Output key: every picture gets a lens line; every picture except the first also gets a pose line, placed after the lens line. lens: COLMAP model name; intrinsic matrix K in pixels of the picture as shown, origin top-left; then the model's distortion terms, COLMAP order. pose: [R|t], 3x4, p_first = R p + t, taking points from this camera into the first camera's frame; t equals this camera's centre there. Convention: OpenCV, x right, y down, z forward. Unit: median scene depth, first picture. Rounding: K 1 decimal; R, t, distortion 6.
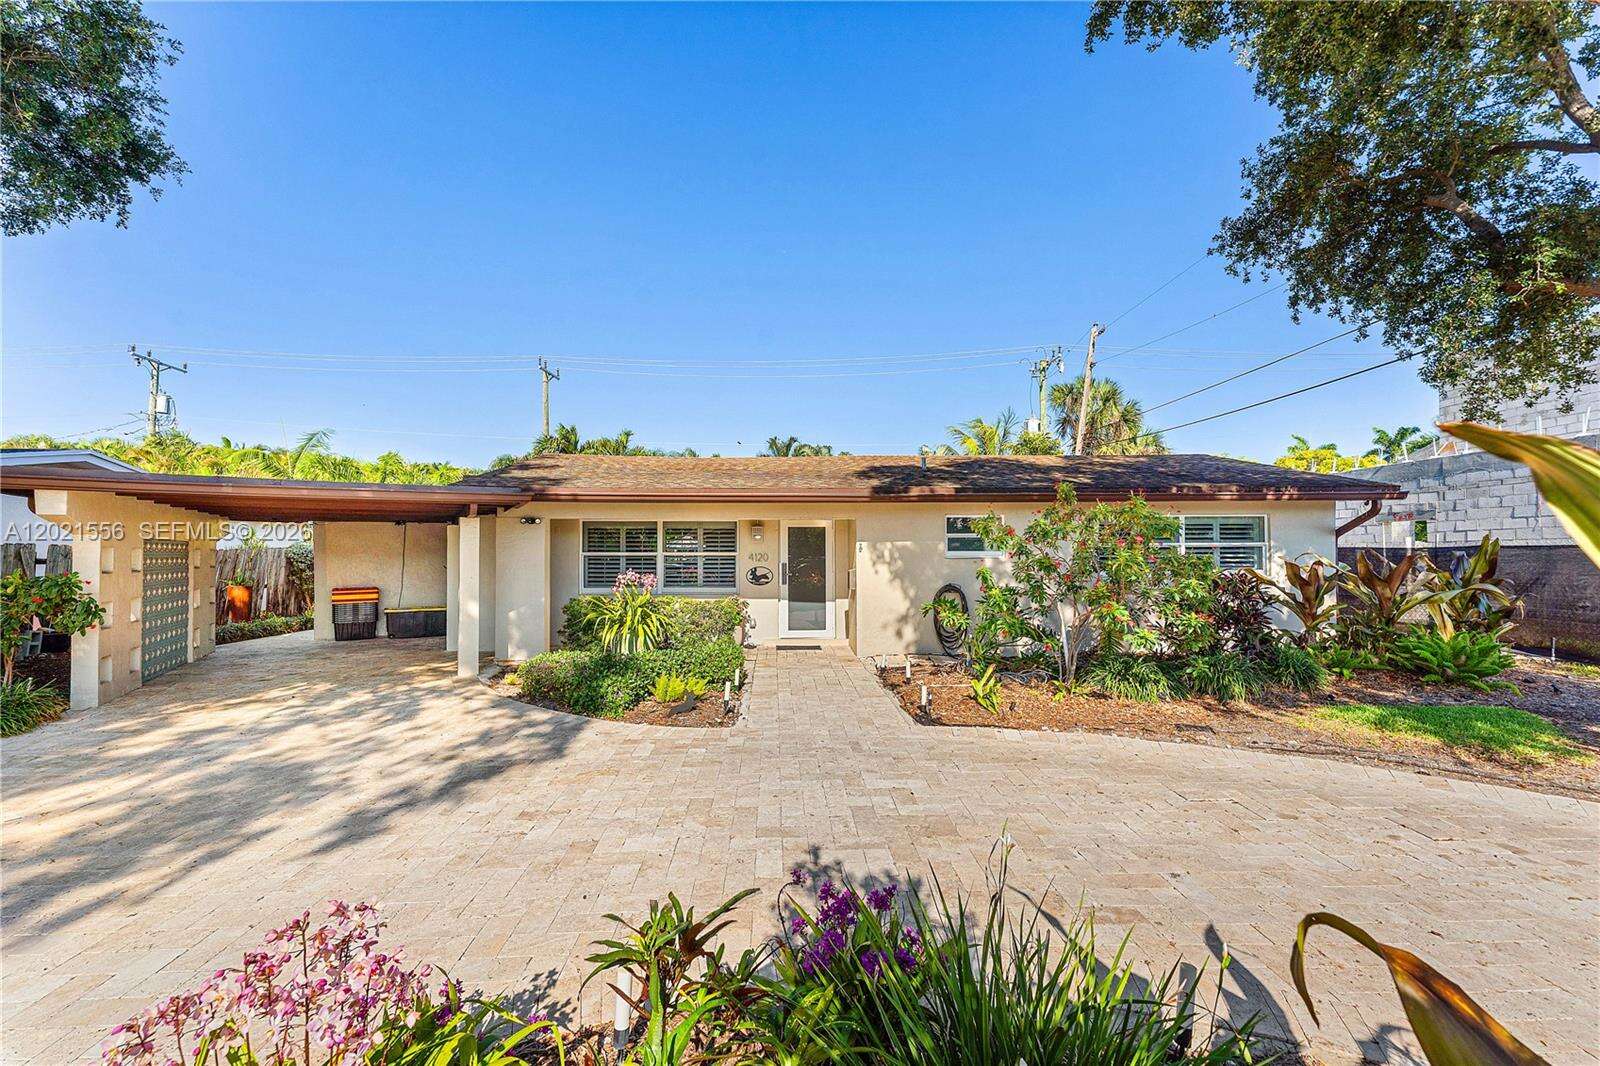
lens RADIAL K [[647.8, 0, 792.0], [0, 647.8, 541.4], [0, 0, 1]] dist [0.001876, 0.000134]
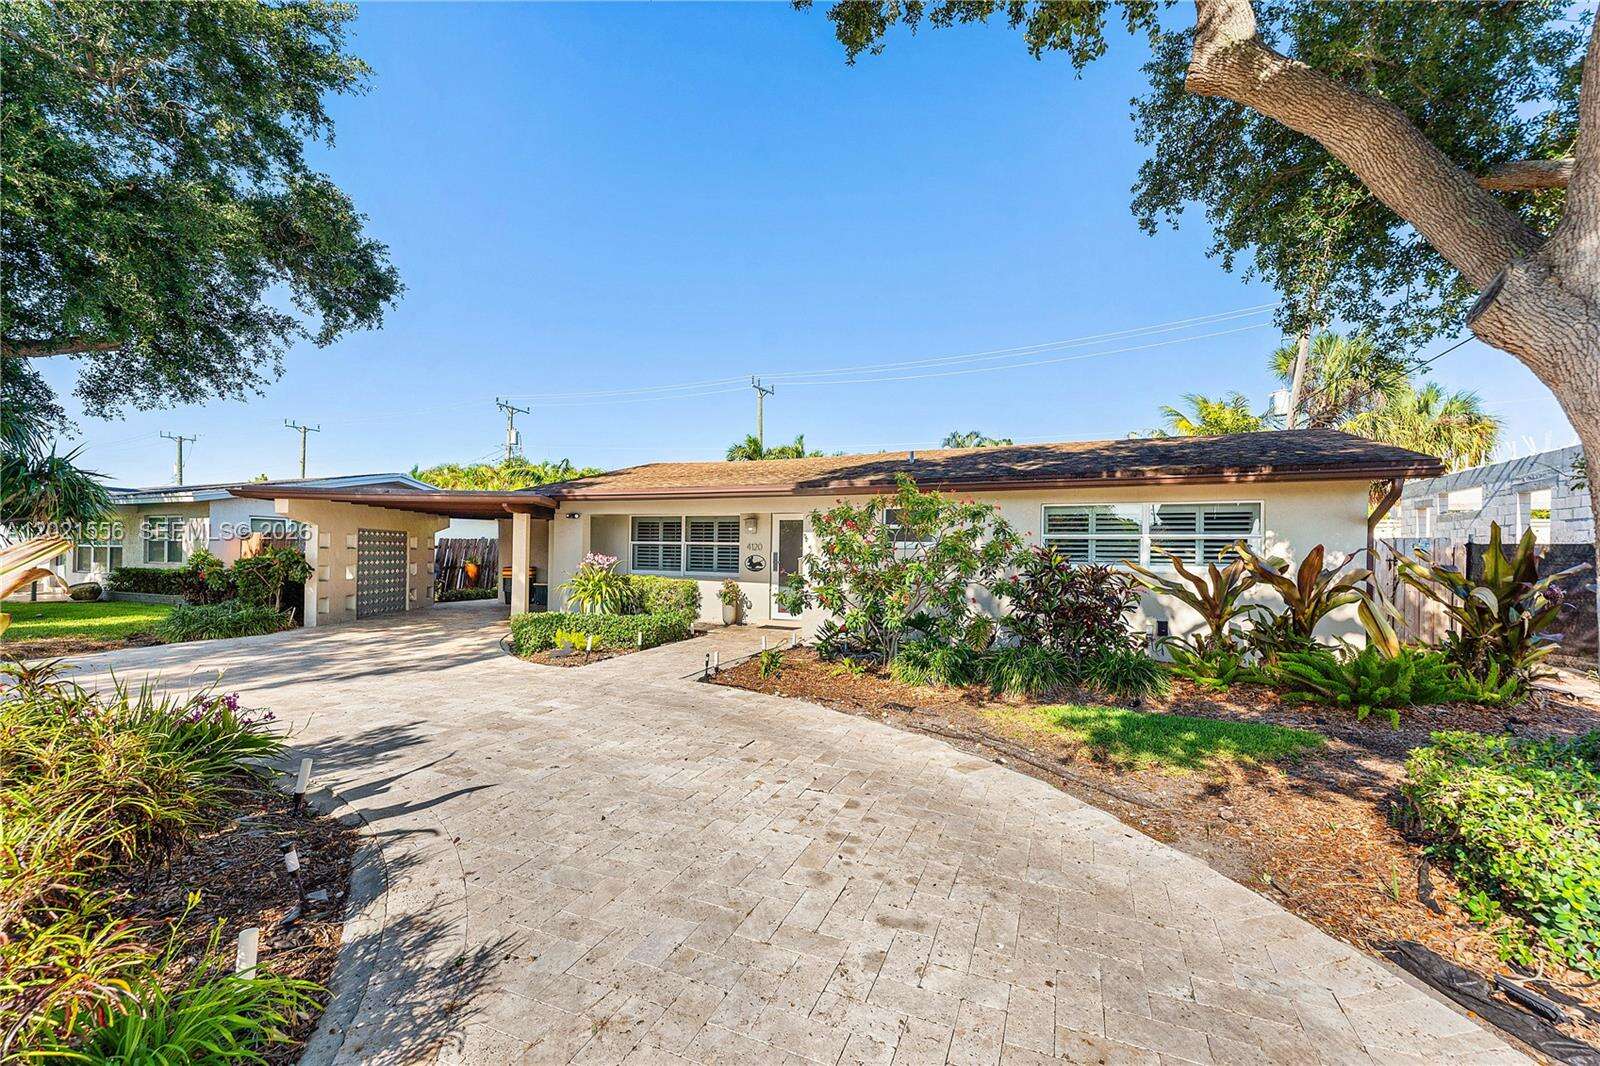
lens RADIAL K [[647.1, 0, 795.0], [0, 647.1, 551.6], [0, 0, 1]] dist [-0.000104, 0.000150]
pose [[0.905383, 0.014684, -0.424341, 0.542606], [-0.008888, 0.999838, 0.015635, 0.015769], [0.424502, -0.010384, 0.905367, 0.001312]]
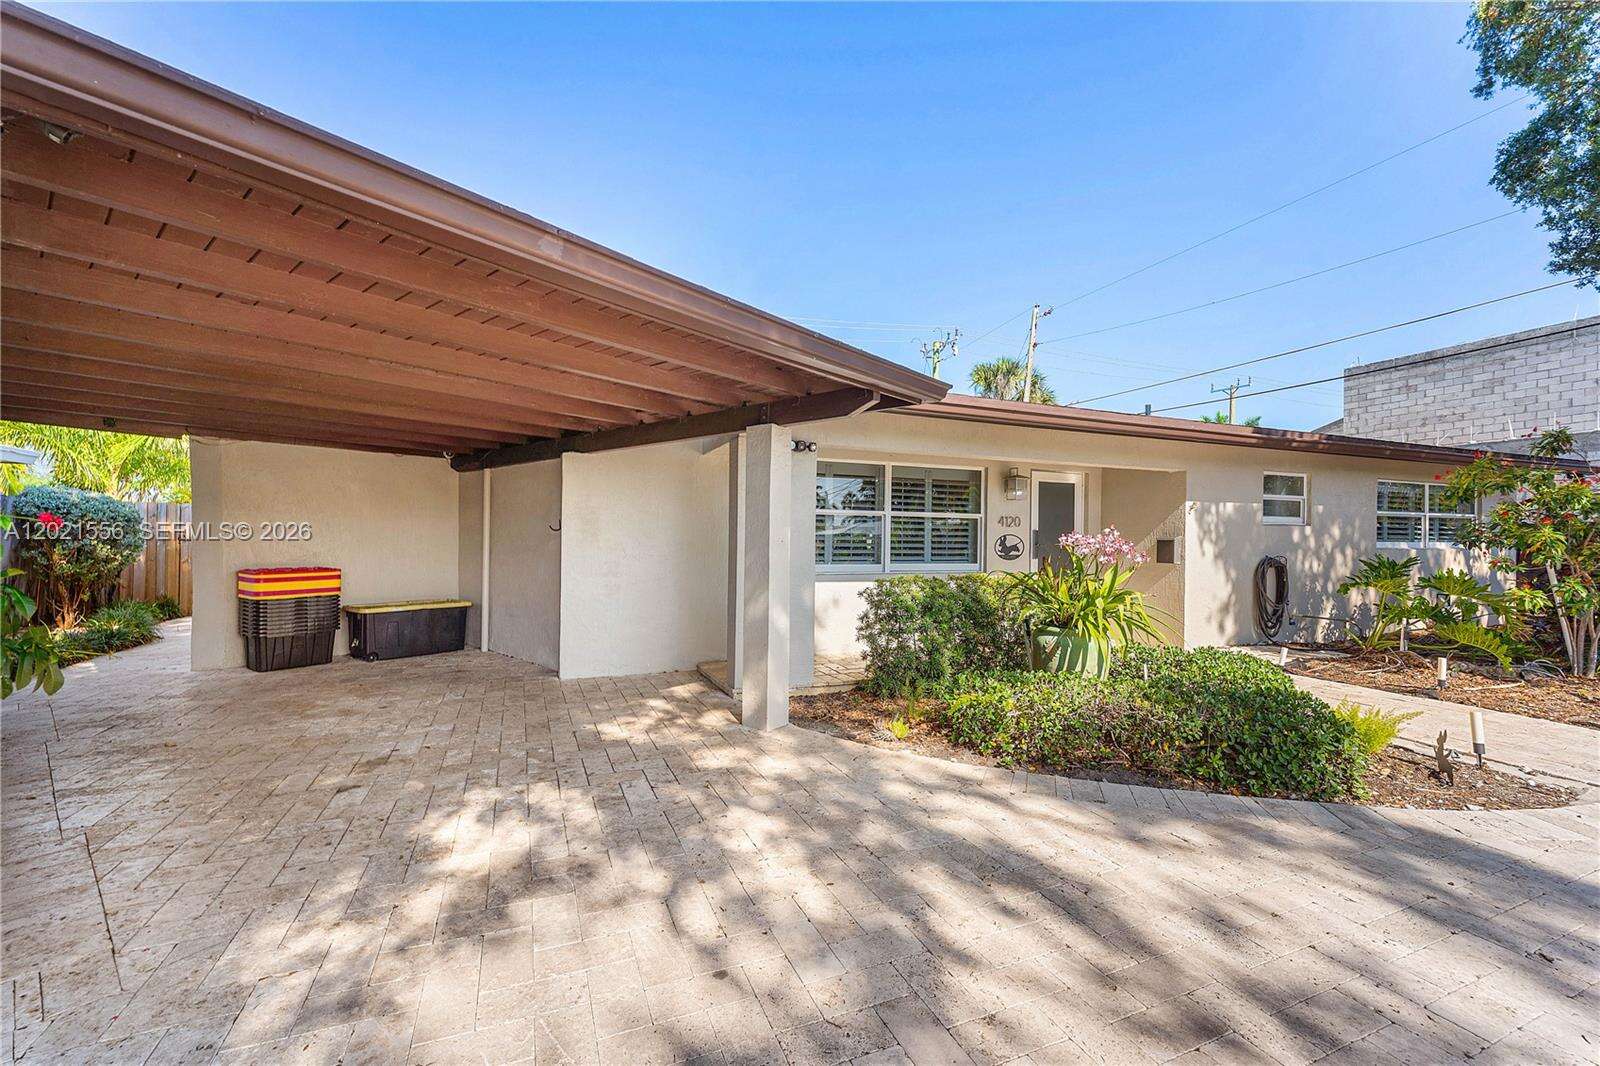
lens RADIAL K [[647.8, 0, 792.0], [0, 647.8, 541.4], [0, 0, 1]] dist [0.001876, 0.000134]
pose [[0.934426, 0.008043, 0.356066, -0.587000], [-0.017371, 0.999584, 0.023008, 0.037669], [-0.355733, -0.027684, 0.934177, 0.449087]]
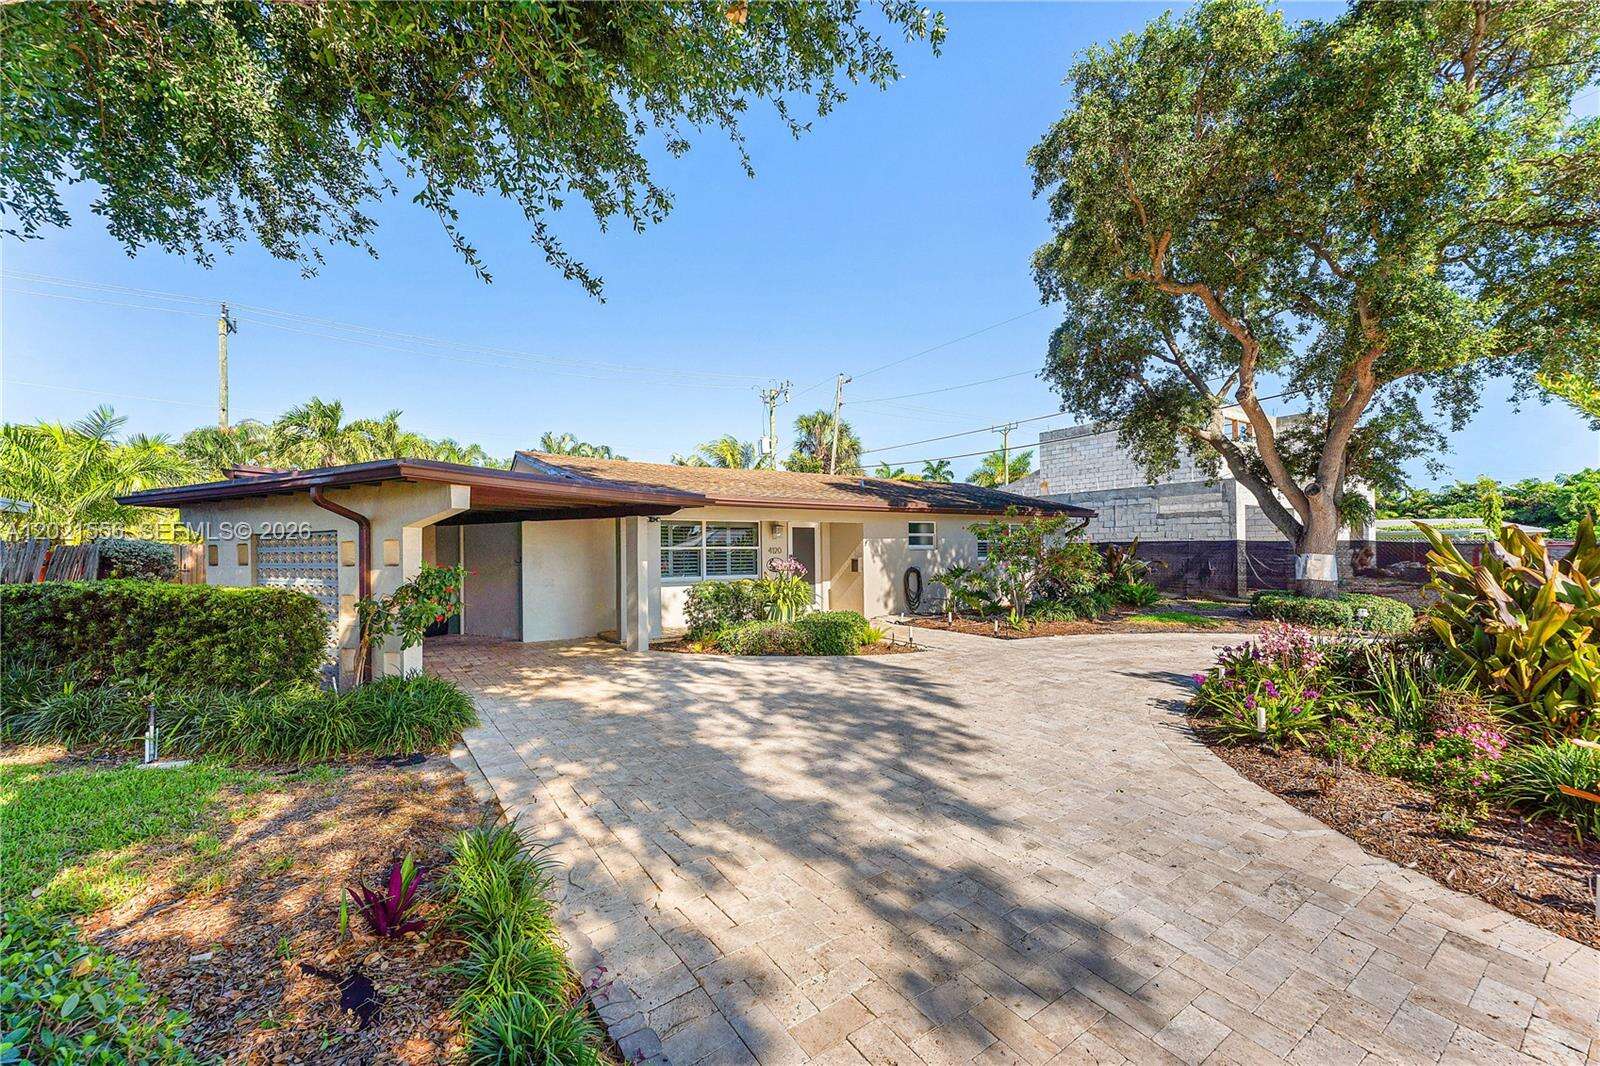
lens RADIAL K [[647.8, 0, 792.0], [0, 647.8, 541.4], [0, 0, 1]] dist [0.001876, 0.000134]
pose [[0.838730, 0.001771, 0.544545, -0.790178], [-0.002669, 0.999996, 0.000859, 0.005773], [-0.544541, -0.002174, 0.838731, -0.101519]]
